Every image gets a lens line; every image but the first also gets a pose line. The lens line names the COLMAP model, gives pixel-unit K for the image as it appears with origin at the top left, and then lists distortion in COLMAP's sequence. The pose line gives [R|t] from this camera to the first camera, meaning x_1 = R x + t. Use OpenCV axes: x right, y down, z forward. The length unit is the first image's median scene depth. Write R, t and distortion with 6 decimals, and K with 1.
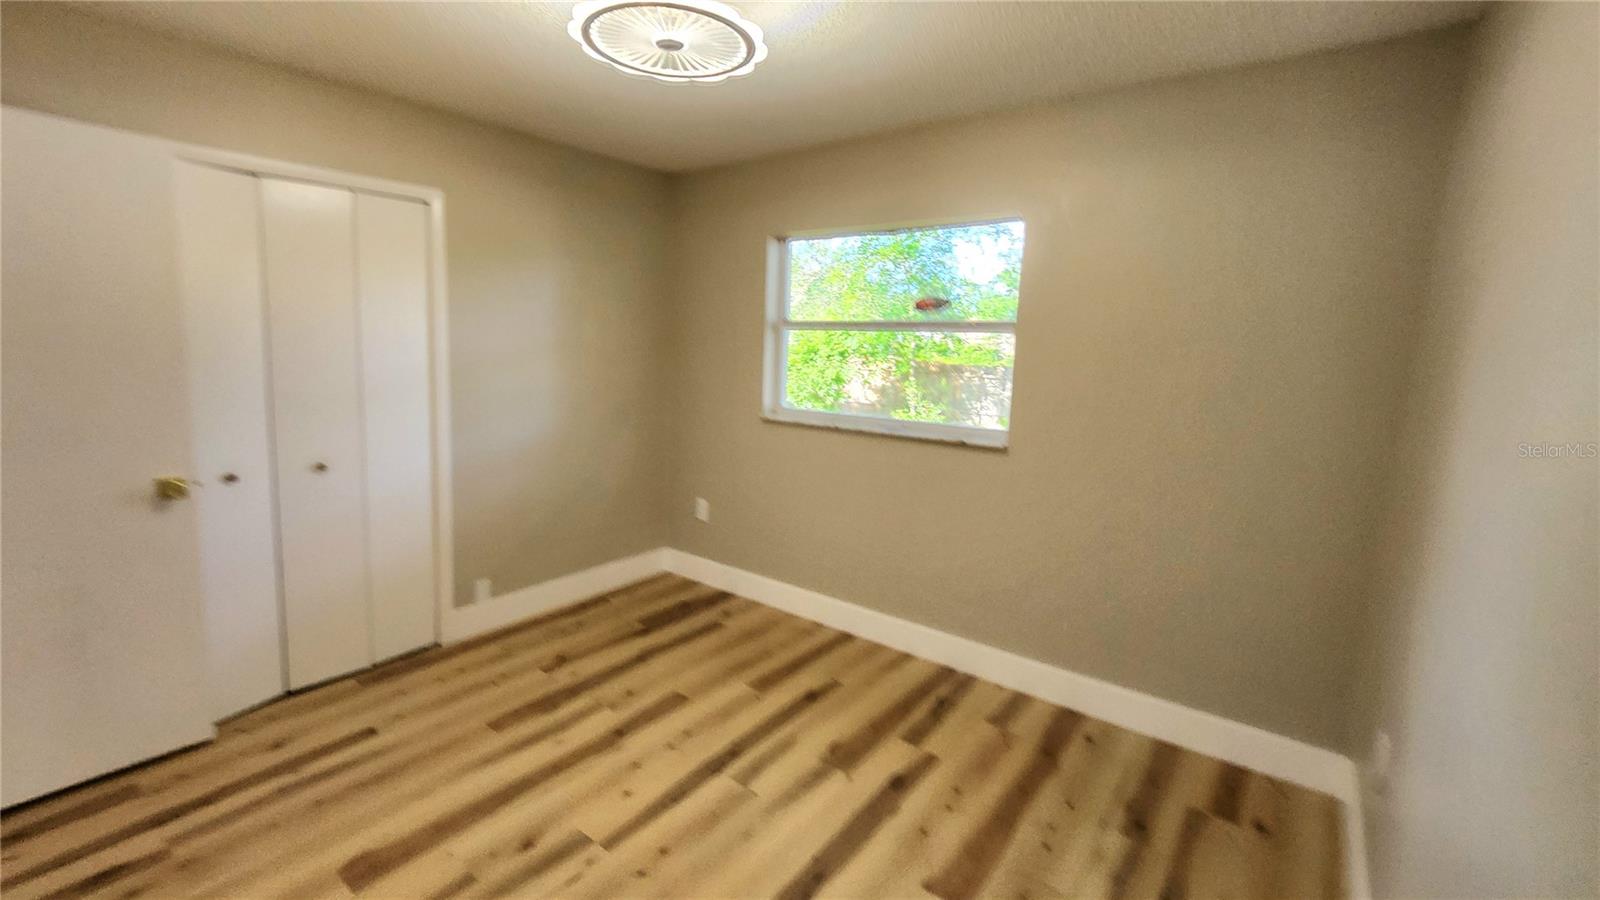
lens RADIAL K [[640.1, 0, 804.8], [0, 640.1, 438.1], [0, 0, 1]] dist [-0.001005, -0.000070]
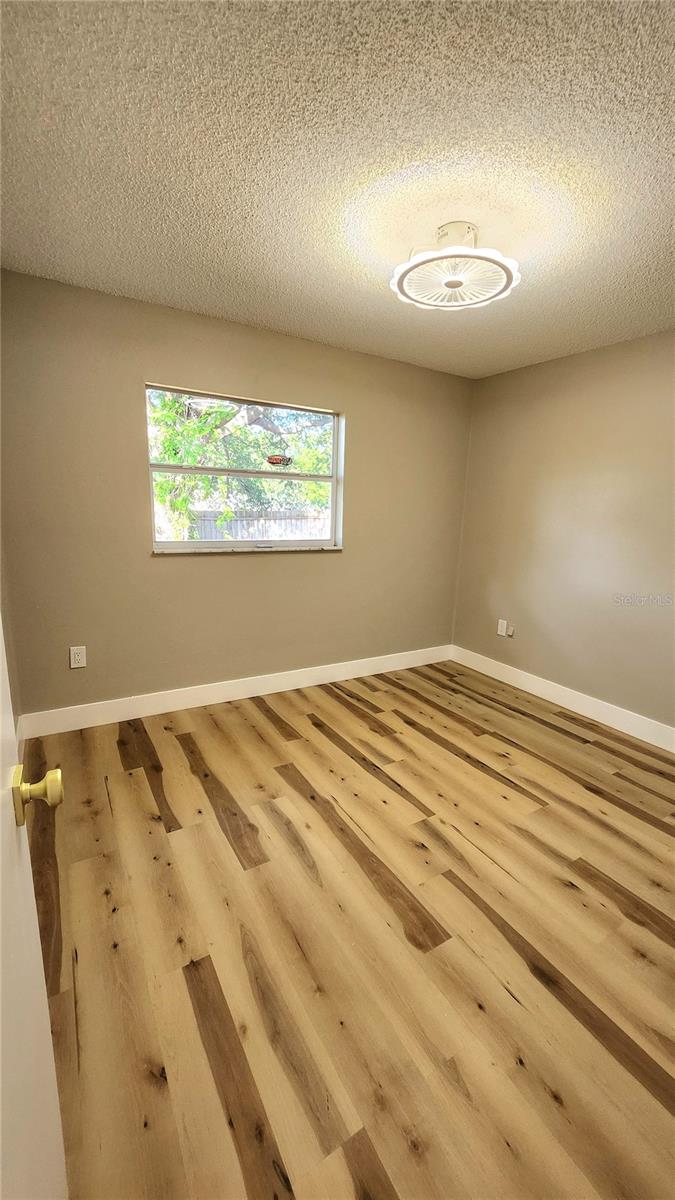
lens RADIAL K [[480.1, 0, 337.5], [0, 480.1, 600.0], [0, 0, 1]] dist [-0.001005, -0.000070]
pose [[0.370644, -0.190364, 0.909057, -1.036827], [0.108860, 0.980928, 0.161029, -0.067390], [-0.922373, 0.039276, 0.384298, 0.564998]]
